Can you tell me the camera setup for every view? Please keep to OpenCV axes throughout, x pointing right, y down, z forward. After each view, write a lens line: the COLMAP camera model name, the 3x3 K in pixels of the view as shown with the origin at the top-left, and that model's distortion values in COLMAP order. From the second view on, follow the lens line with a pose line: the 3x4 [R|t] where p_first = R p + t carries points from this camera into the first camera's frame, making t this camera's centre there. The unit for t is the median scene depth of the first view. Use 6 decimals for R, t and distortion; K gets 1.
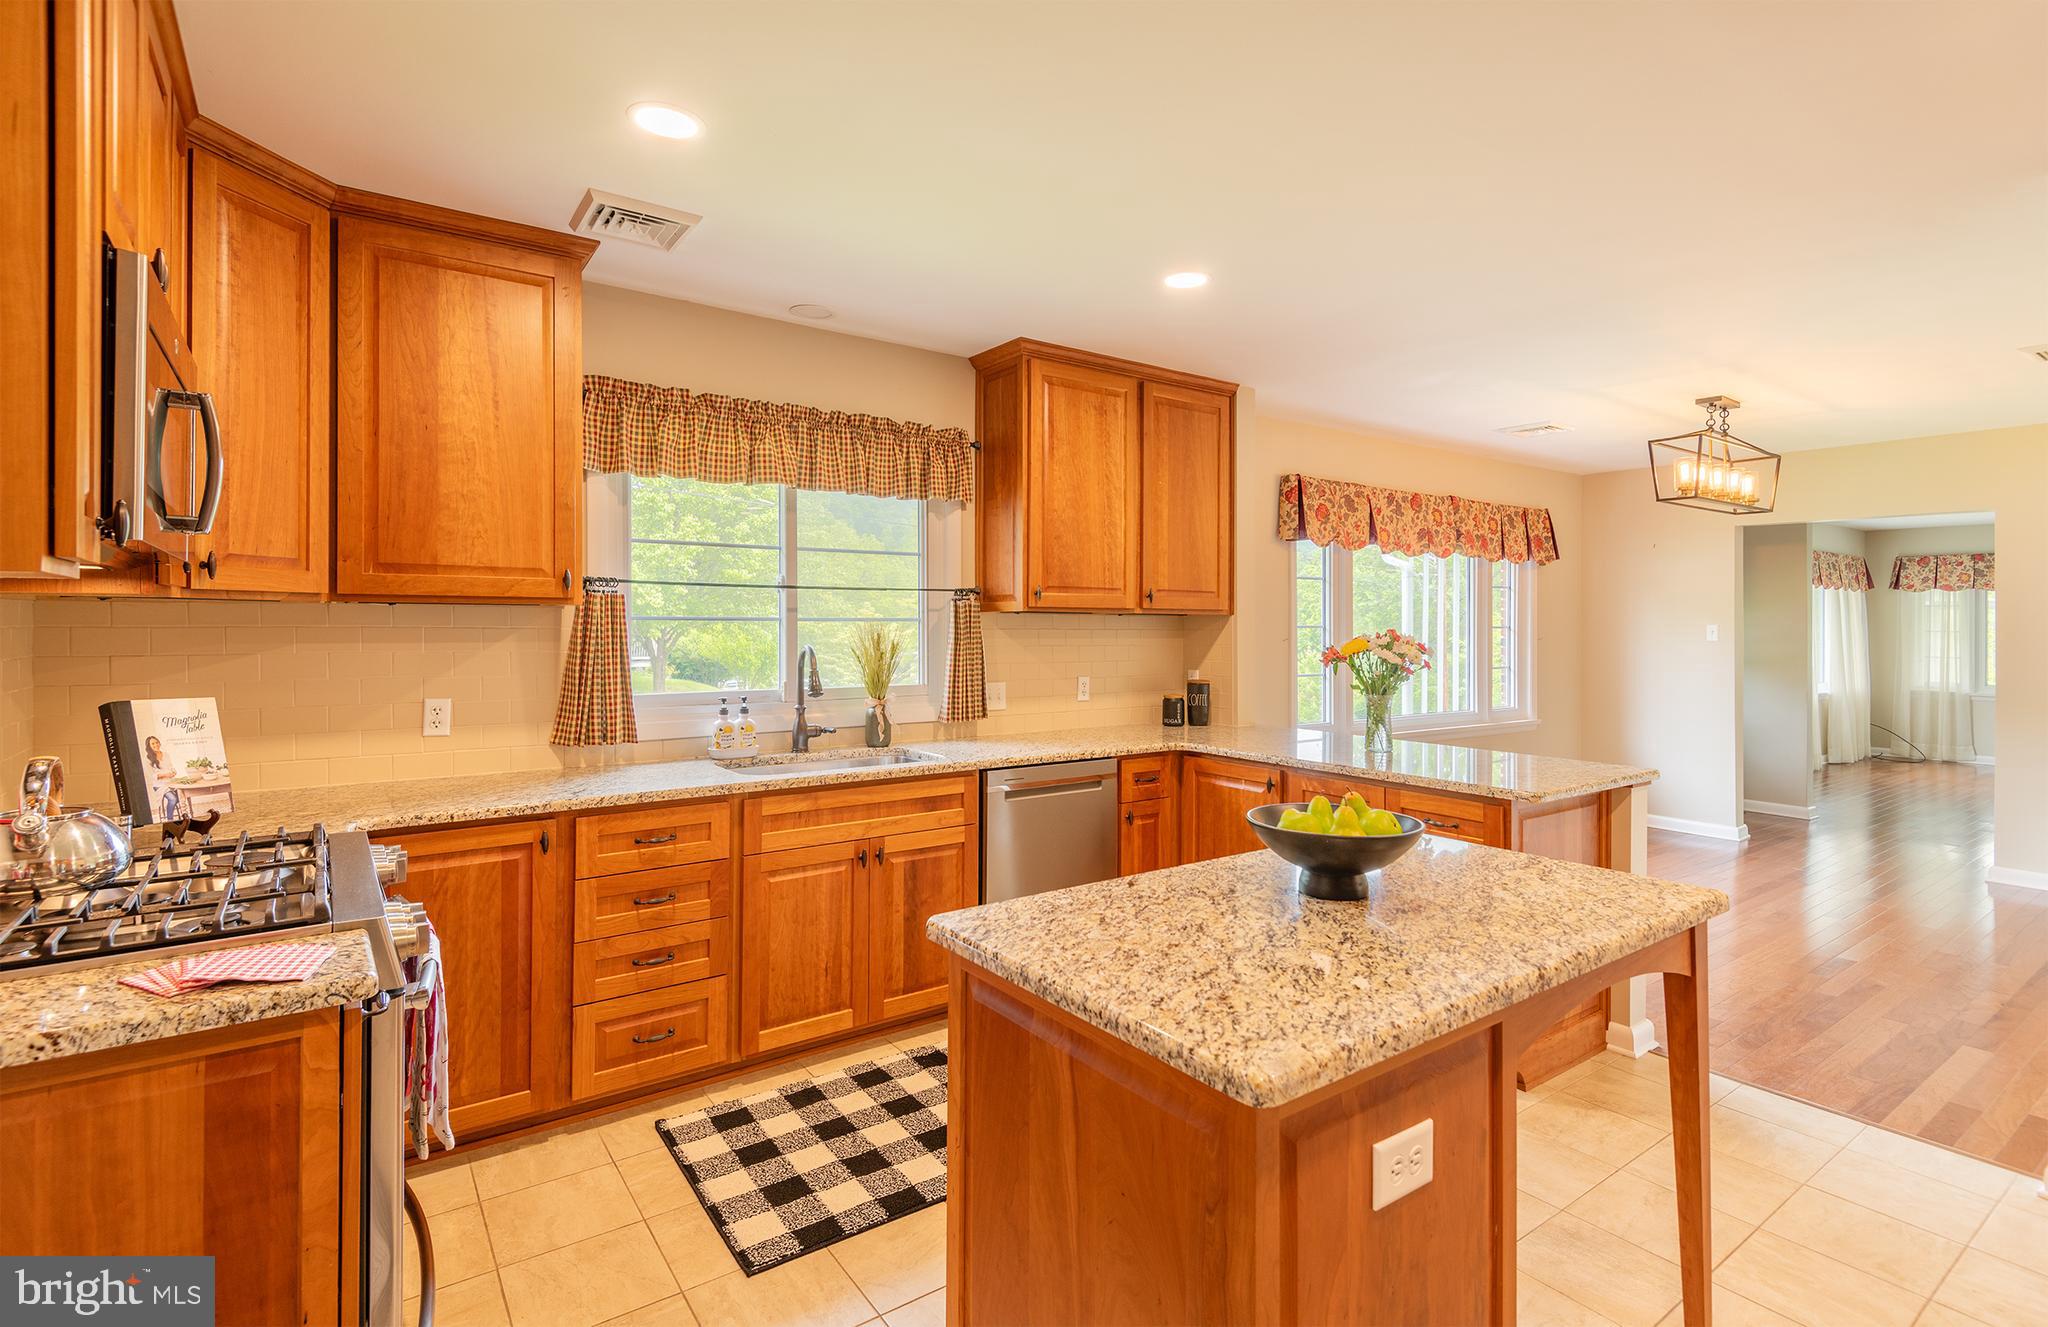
lens RADIAL K [[967.4, 0, 1077.1], [0, 967.4, 621.6], [0, 0, 1]] dist [0.028096, -0.000819]
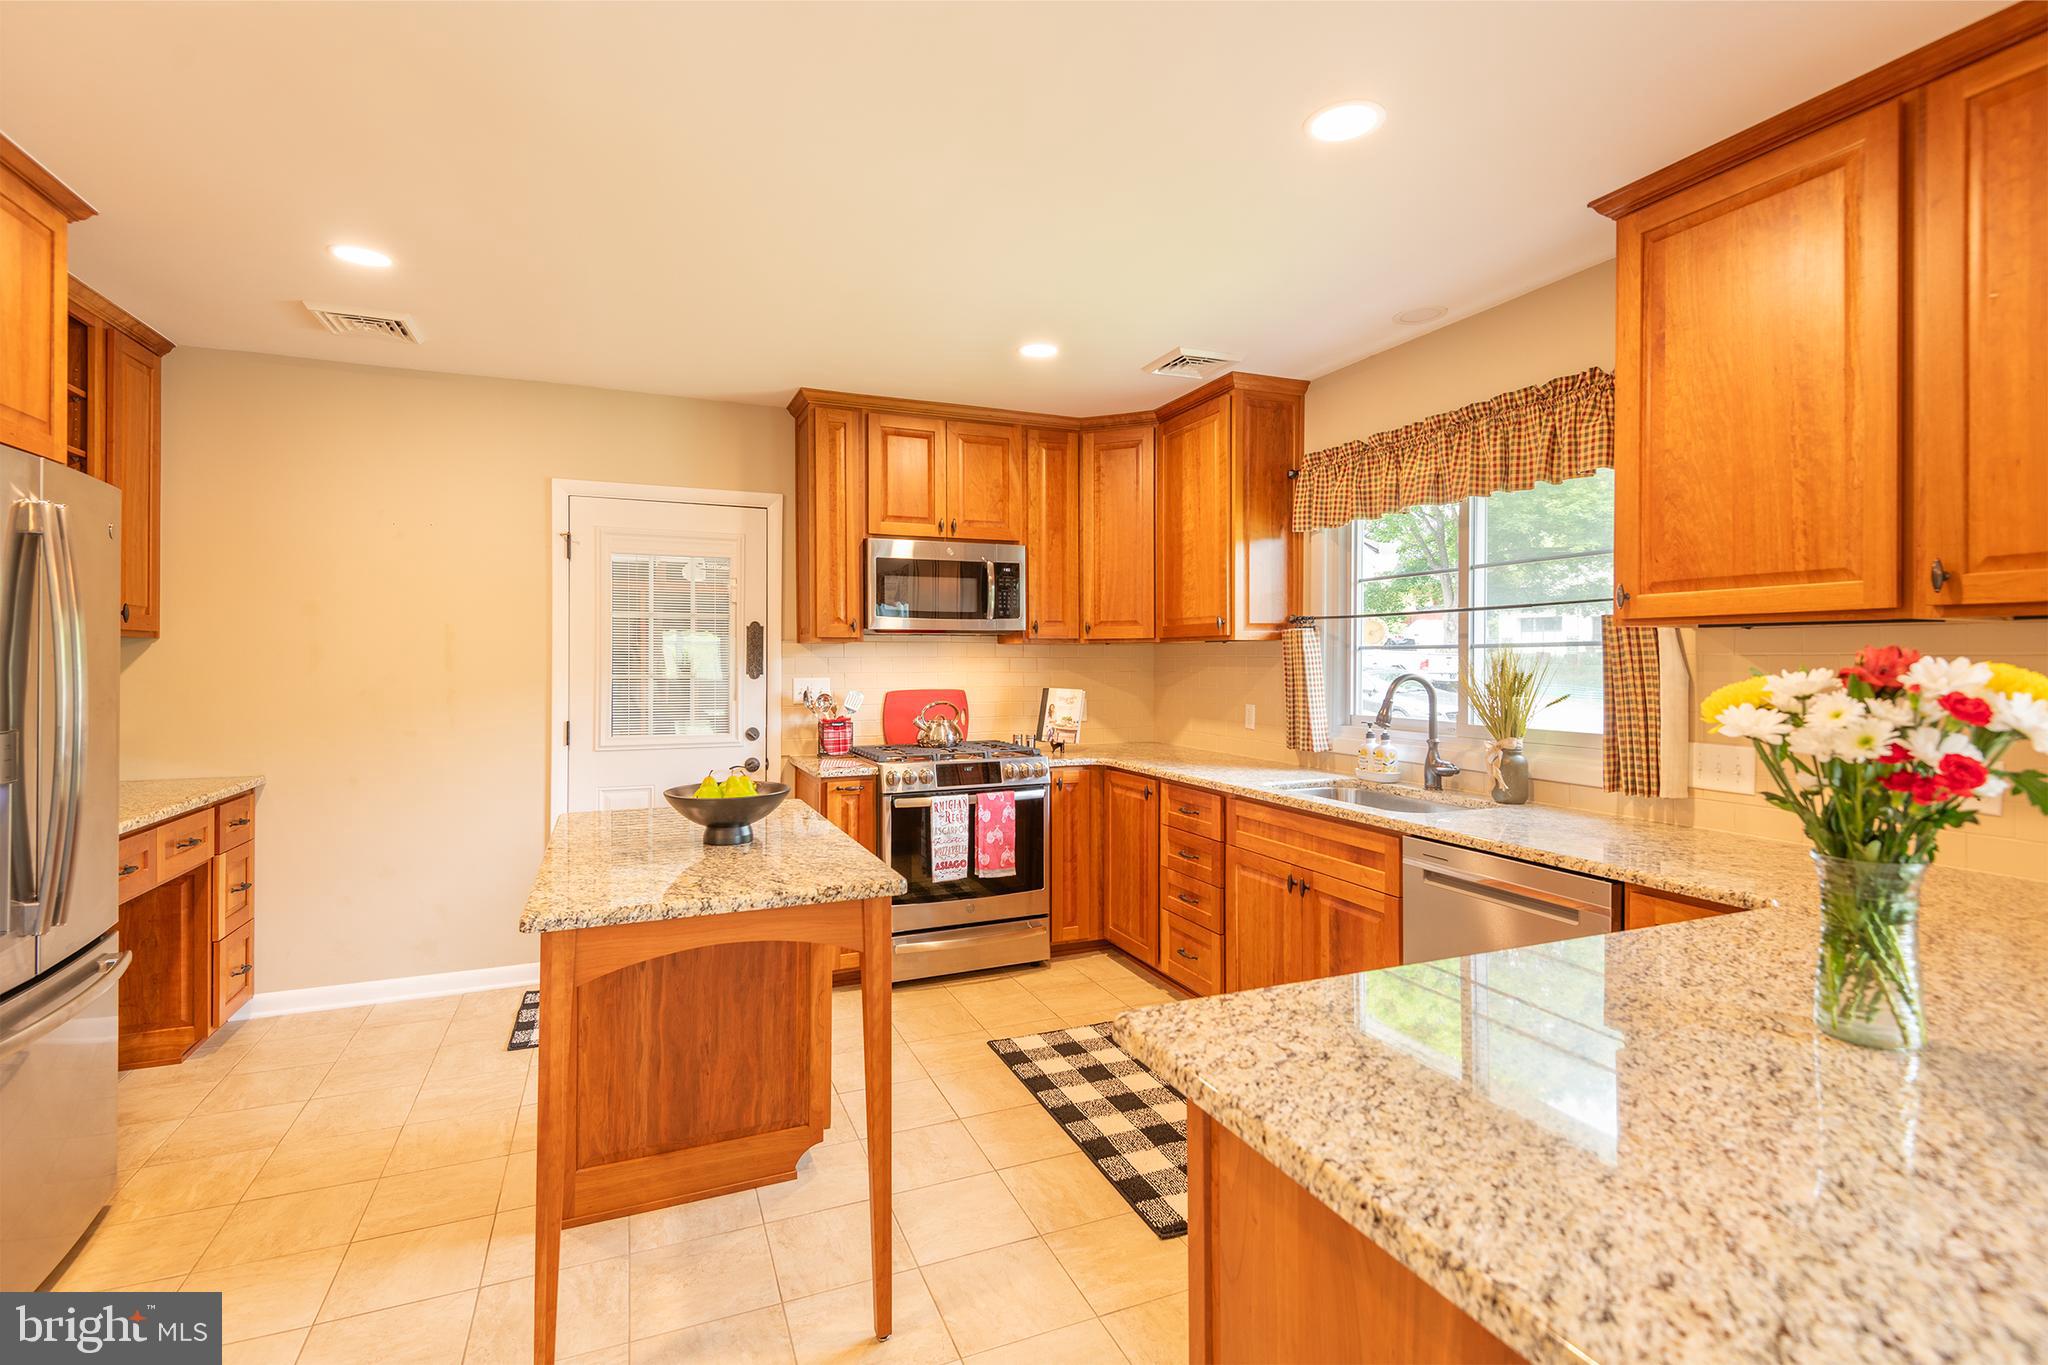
lens RADIAL K [[988.3, 0, 1016.7], [0, 988.3, 664.5], [0, 0, 1]] dist [0.043619, -0.030394]
pose [[-0.276619, 0.002208, -0.960977, 0.809574], [0.005661, 0.999984, 0.000668, 0.012834], [0.960963, -0.005255, -0.276627, 0.960479]]
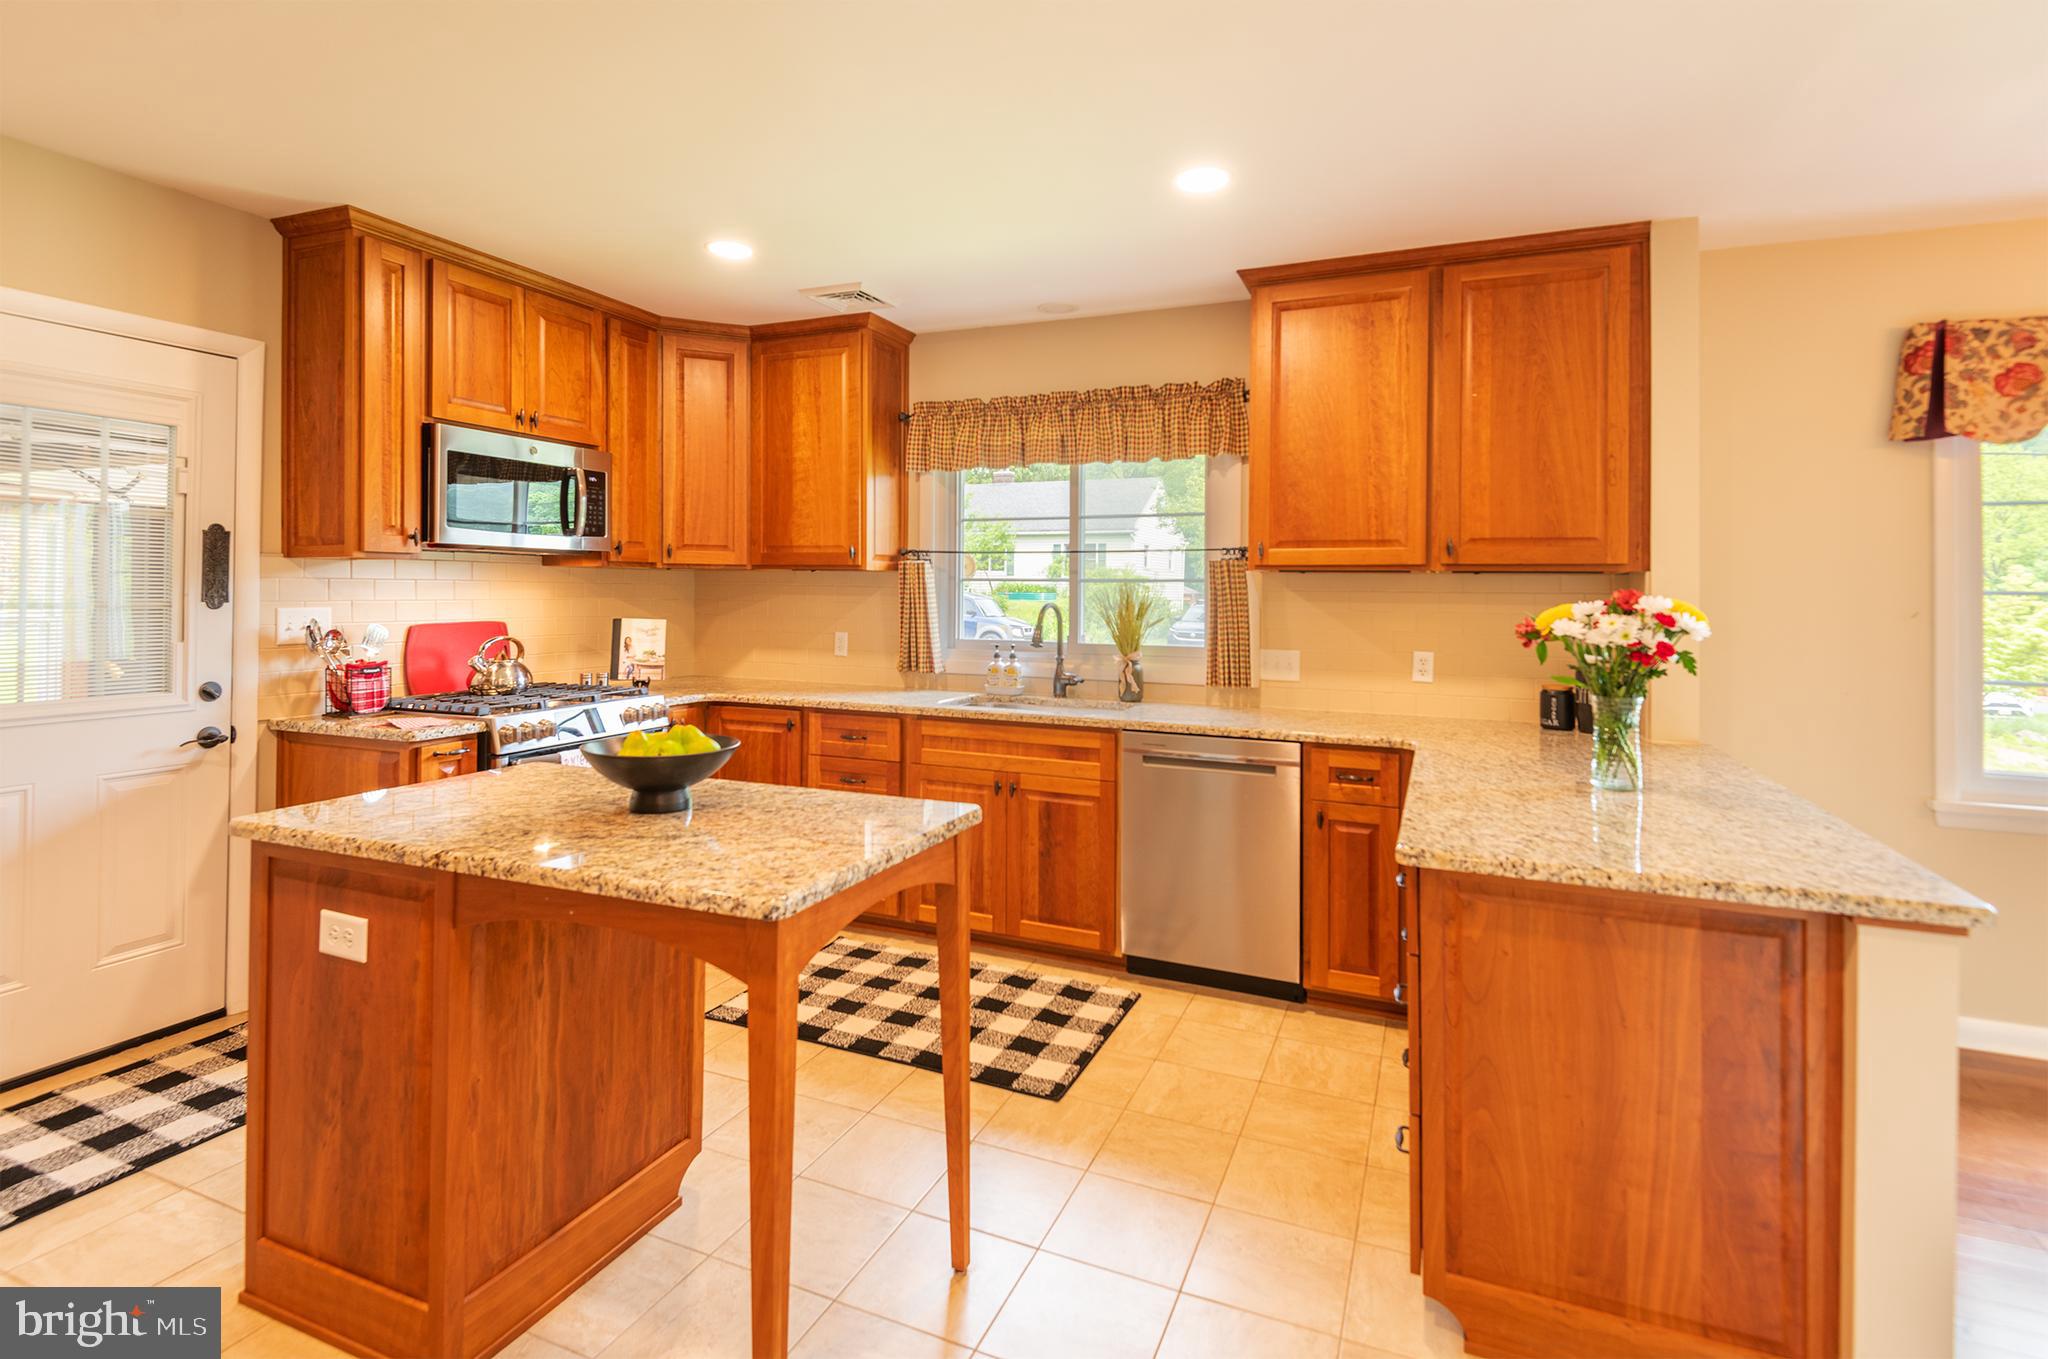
lens RADIAL K [[1031.3, 0, 1042.0], [0, 1031.3, 587.7], [0, 0, 1]] dist [0.036736, -0.020664]
pose [[0.497343, -0.000654, -0.867554, 0.818647], [-0.004680, 0.999983, -0.003437, 0.011594], [0.867541, 0.005770, 0.497332, 0.415734]]
